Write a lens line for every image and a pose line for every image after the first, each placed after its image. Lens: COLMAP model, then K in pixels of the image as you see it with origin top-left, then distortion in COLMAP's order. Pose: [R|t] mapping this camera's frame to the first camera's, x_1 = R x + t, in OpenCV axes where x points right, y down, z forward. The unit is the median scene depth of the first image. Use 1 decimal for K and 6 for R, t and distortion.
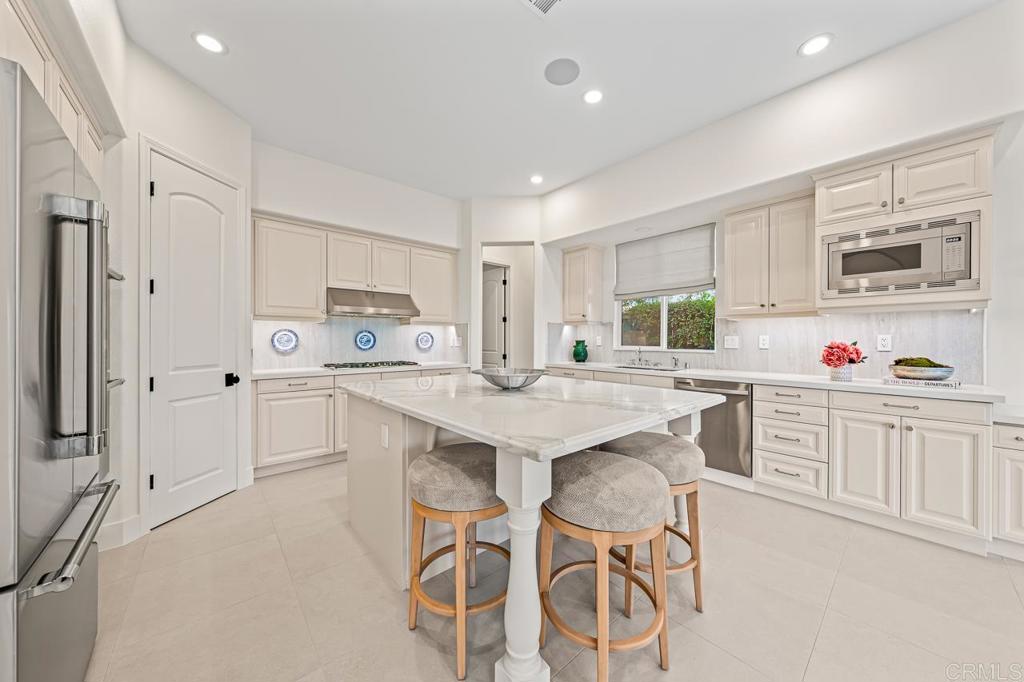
lens RADIAL K [[348.9, 0, 519.5], [0, 348.9, 341.0], [0, 0, 1]] dist [-0.000731, -0.000114]
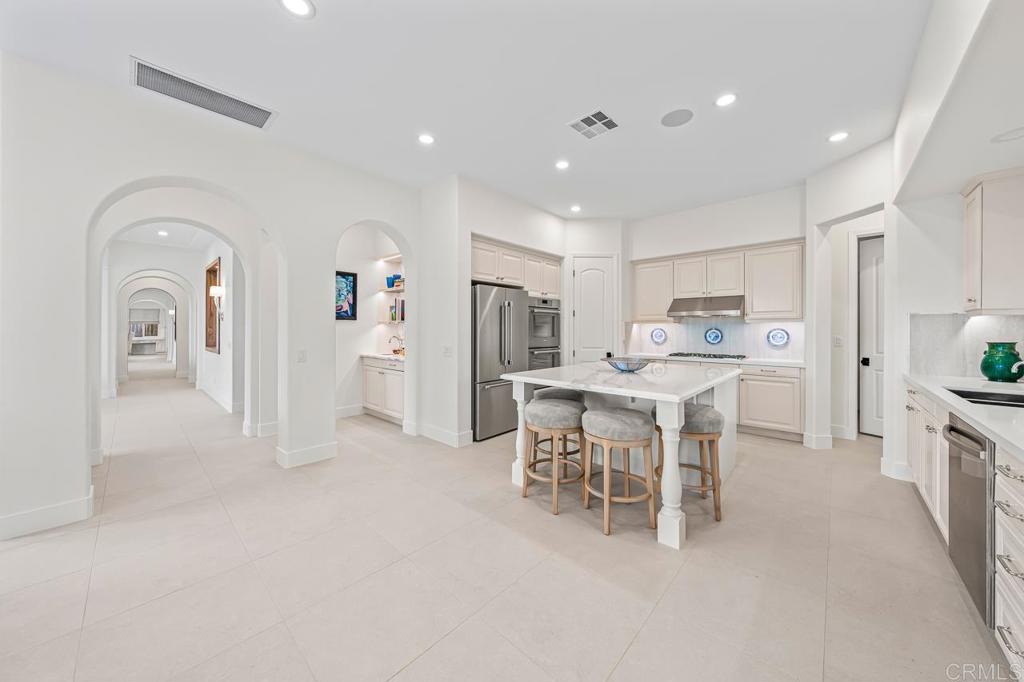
lens RADIAL K [[348.9, 0, 534.6], [0, 348.9, 327.4], [0, 0, 1]] dist [-0.000731, -0.000114]
pose [[0.152129, -0.008834, -0.988321, 0.974836], [-0.007328, 0.999922, -0.010065, -0.023352], [0.988333, 0.008774, 0.152053, 0.272873]]
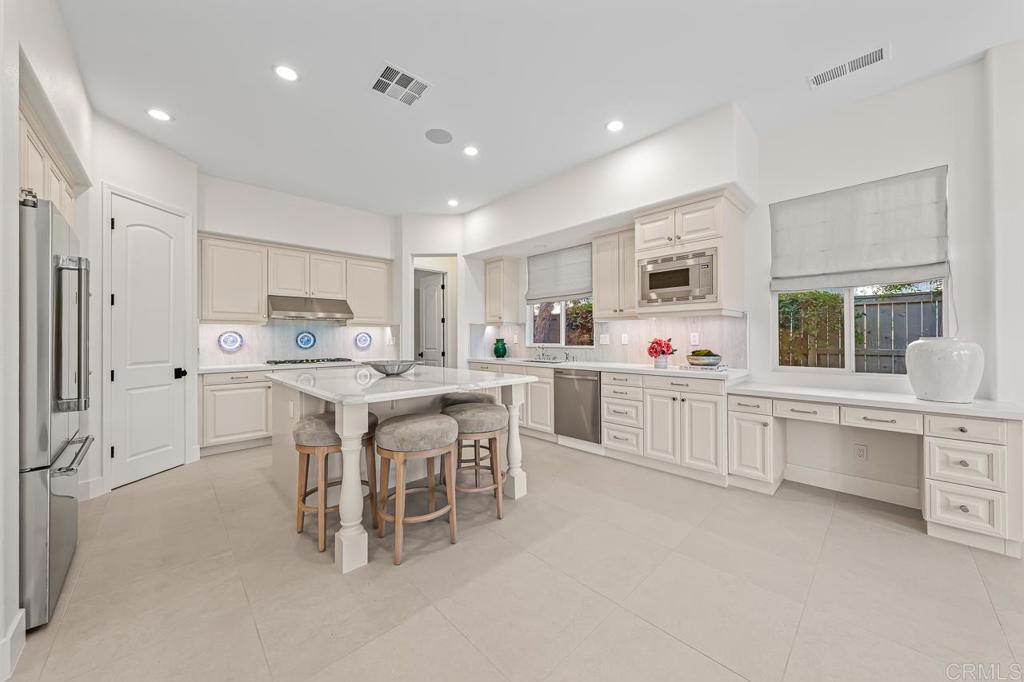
lens RADIAL K [[348.9, 0, 510.2], [0, 348.9, 337.7], [0, 0, 1]] dist [-0.000731, -0.000114]
pose [[0.998673, -0.007406, 0.050971, 0.245965], [0.007708, 0.999954, -0.005725, 0.001751], [-0.050927, 0.006110, 0.998684, -0.256345]]
